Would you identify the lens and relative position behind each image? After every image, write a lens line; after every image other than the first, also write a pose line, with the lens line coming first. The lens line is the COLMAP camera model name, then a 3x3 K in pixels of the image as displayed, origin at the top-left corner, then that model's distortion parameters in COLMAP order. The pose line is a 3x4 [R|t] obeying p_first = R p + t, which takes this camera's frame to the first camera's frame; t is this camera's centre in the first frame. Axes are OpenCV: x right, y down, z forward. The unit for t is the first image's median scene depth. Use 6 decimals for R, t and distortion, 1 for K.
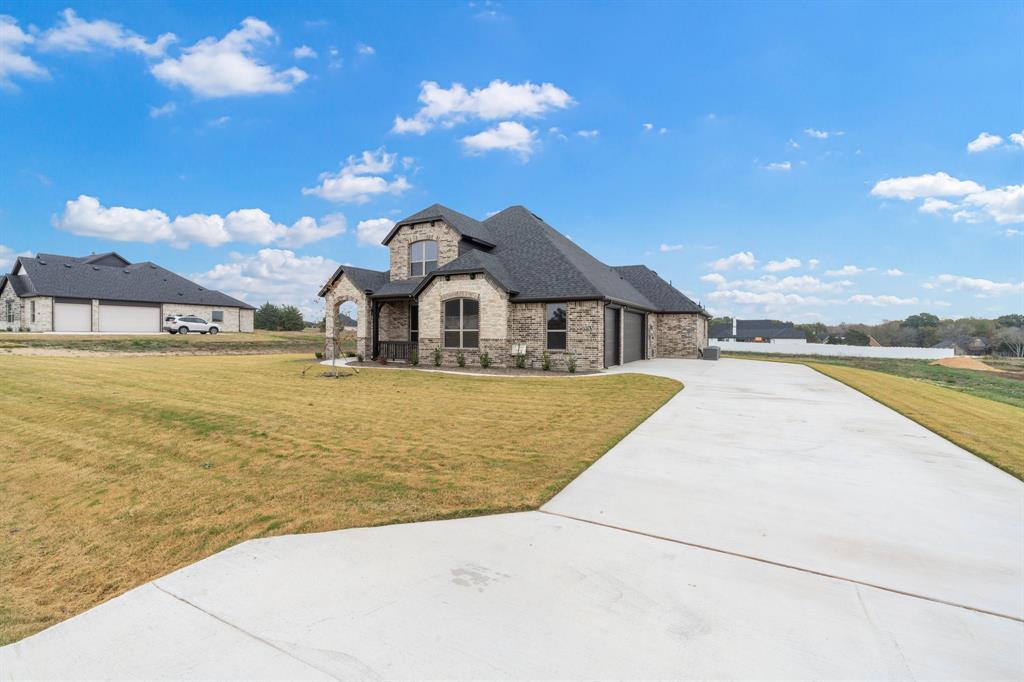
lens RADIAL K [[459.0, 0, 513.5], [0, 459.0, 337.1], [0, 0, 1]] dist [-0.009807, 0.003416]
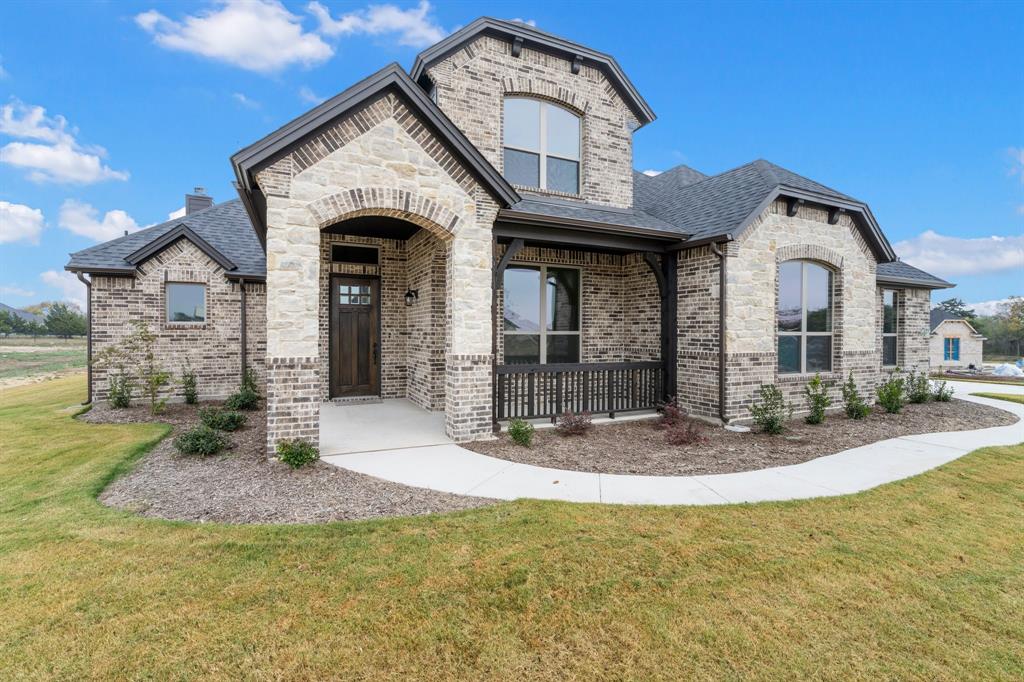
lens RADIAL K [[459.0, 0, 511.8], [0, 459.0, 343.4], [0, 0, 1]] dist [-0.009807, 0.003416]
pose [[0.605883, -0.014734, 0.795418, -0.608218], [0.003363, 0.999867, 0.015959, -0.012841], [-0.795547, -0.006994, 0.605852, 0.916093]]
